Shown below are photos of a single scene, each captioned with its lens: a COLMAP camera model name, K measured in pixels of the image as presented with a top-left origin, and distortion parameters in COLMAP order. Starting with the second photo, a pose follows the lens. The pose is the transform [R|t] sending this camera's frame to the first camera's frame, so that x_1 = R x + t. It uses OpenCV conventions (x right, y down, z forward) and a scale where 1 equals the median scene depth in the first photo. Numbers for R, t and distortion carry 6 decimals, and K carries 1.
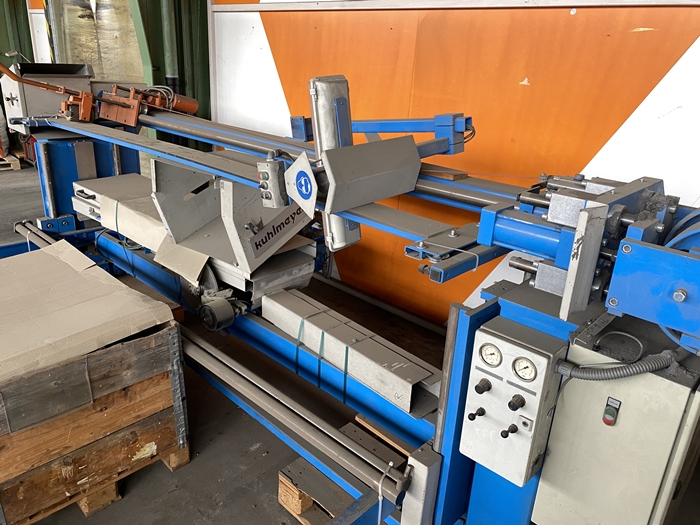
lens RADIAL K [[532.7, 0, 355.0], [0, 532.7, 257.2], [0, 0, 1]] dist [0.043929, -0.049643]
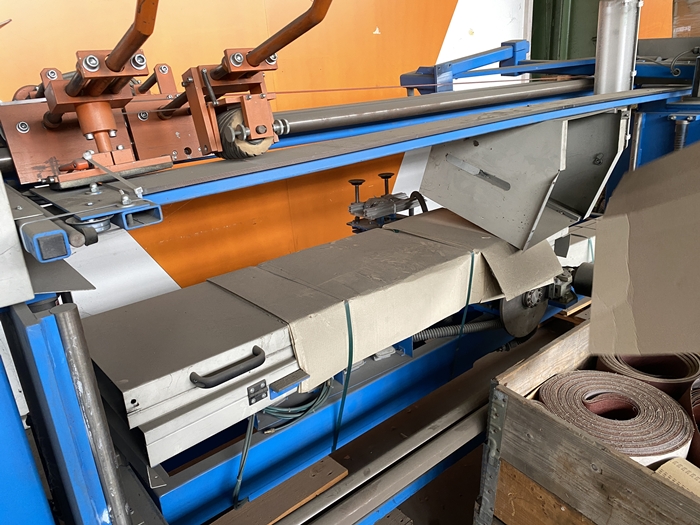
lens RADIAL K [[532.7, 0, 354.5], [0, 532.7, 261.5], [0, 0, 1]] dist [0.043929, -0.049643]
pose [[0.118544, -0.391452, 0.912531, -1.209810], [0.414248, 0.854712, 0.312835, -0.388916], [-0.902411, 0.340929, 0.263479, 1.239918]]
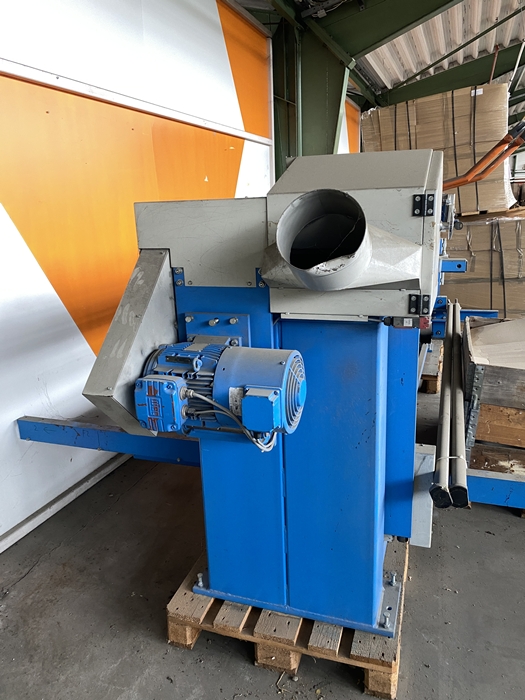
lens RADIAL K [[532.7, 0, 262.2], [0, 532.7, 349.3], [0, 0, 1]] dist [0.043929, -0.049643]
pose [[-0.404374, -0.281631, 0.870153, -1.503302], [0.332839, 0.840856, 0.426825, -0.683982], [-0.851880, 0.462218, -0.246283, 1.949183]]
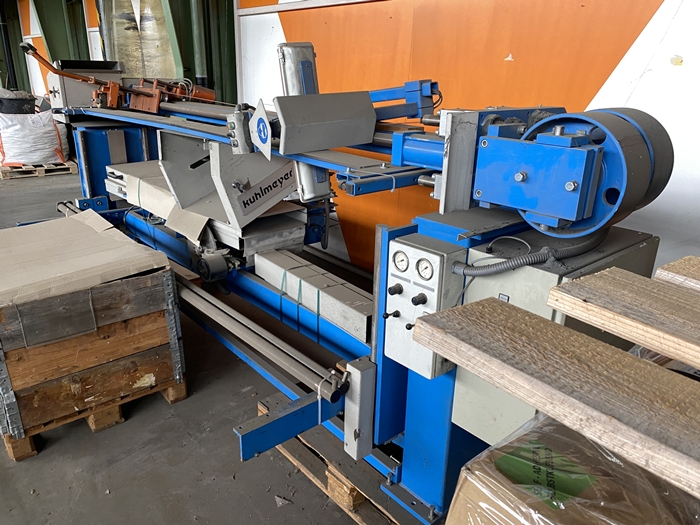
lens RADIAL K [[532.7, 0, 348.0], [0, 532.7, 266.2], [0, 0, 1]] dist [0.043929, -0.049643]
pose [[0.993862, 0.005774, -0.110479, 0.166336], [-0.007390, 0.999871, -0.014228, 0.131834], [0.110382, 0.014957, 0.993777, -0.092138]]
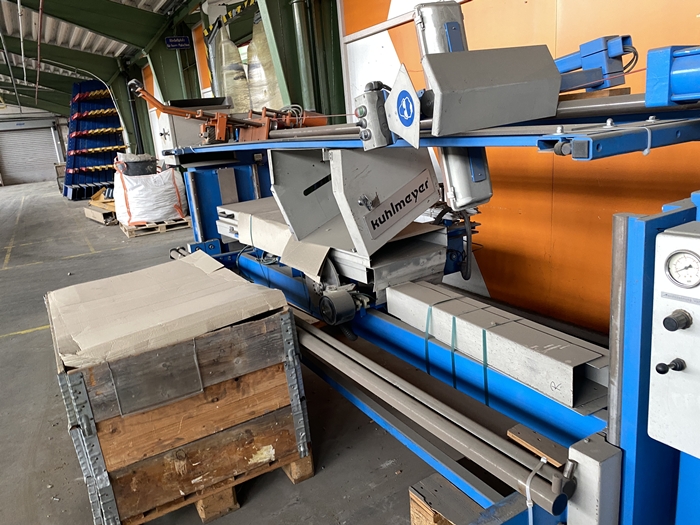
lens RADIAL K [[532.7, 0, 342.1], [0, 532.7, 258.2], [0, 0, 1]] dist [0.043929, -0.049643]
pose [[0.948002, -0.070435, -0.310373, 0.039914], [0.036220, 0.992744, -0.114660, 0.143203], [0.316197, 0.097457, 0.943674, 0.161771]]
